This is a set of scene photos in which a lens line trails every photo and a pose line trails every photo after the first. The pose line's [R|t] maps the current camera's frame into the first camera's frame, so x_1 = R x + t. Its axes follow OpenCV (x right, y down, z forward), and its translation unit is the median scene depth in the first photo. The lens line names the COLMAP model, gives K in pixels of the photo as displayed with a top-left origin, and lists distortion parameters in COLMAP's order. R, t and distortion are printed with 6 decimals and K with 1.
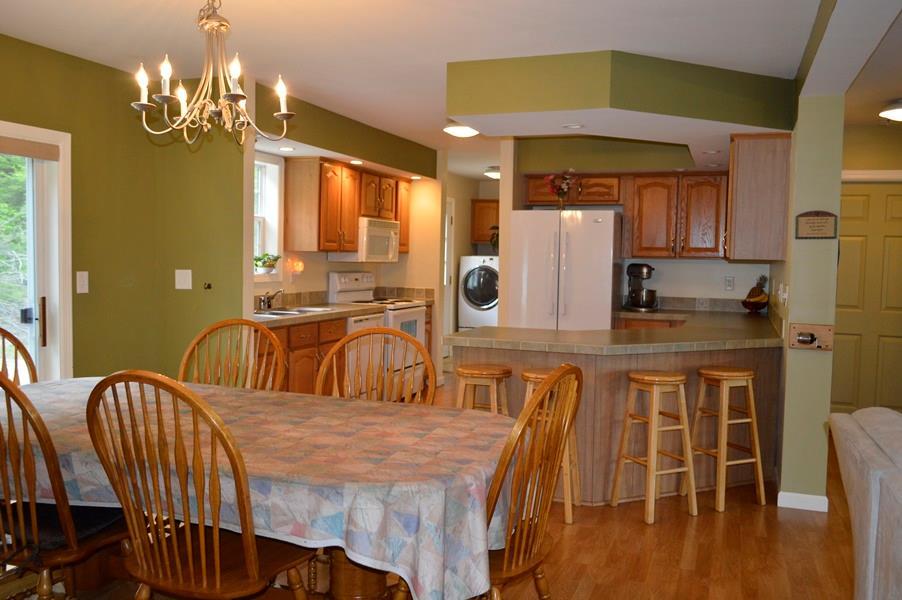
lens RADIAL K [[780.7, 0, 444.4], [0, 780.7, 302.0], [0, 0, 1]] dist [-0.009051, -0.000748]
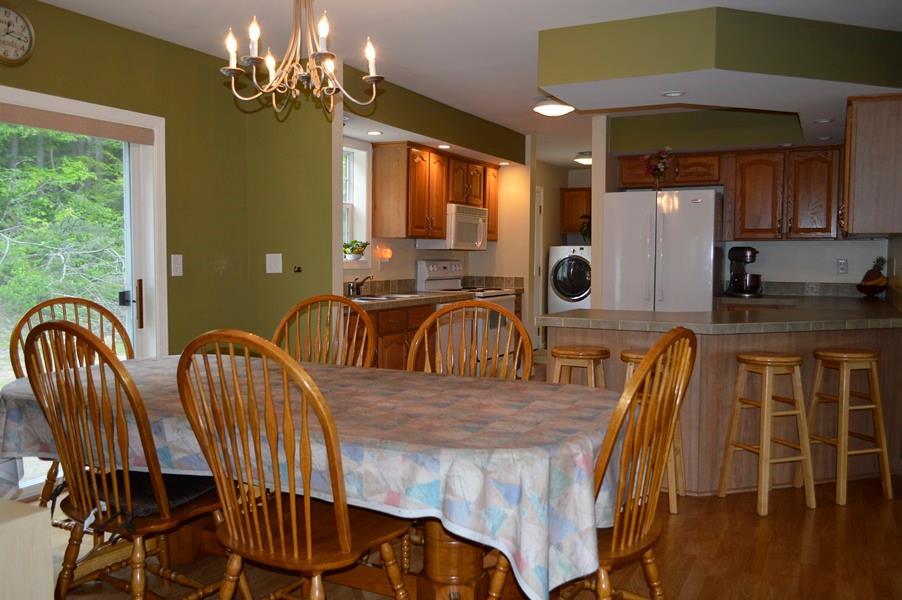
lens RADIAL K [[780.7, 0, 442.1], [0, 780.7, 301.1], [0, 0, 1]] dist [-0.009051, -0.000748]
pose [[0.993681, -0.007588, -0.111983, -0.009908], [0.007275, 0.999968, -0.003204, 0.027994], [0.112004, 0.002369, 0.993705, 0.034075]]
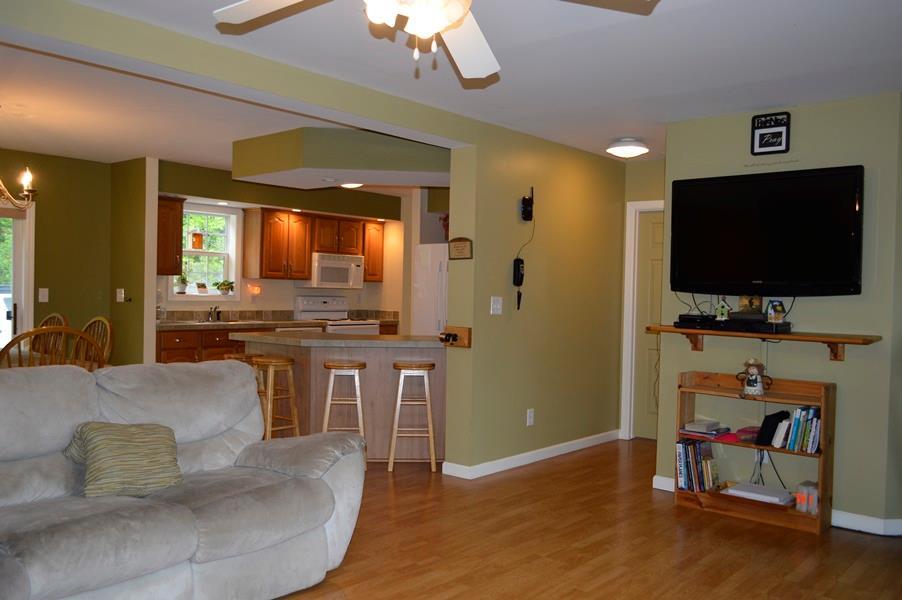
lens RADIAL K [[780.7, 0, 452.0], [0, 780.7, 297.4], [0, 0, 1]] dist [-0.009051, -0.000748]
pose [[0.937970, 0.000794, -0.346715, 0.877664], [-0.021635, 0.998183, -0.056241, 0.050895], [0.346040, 0.060253, 0.936283, -0.184791]]
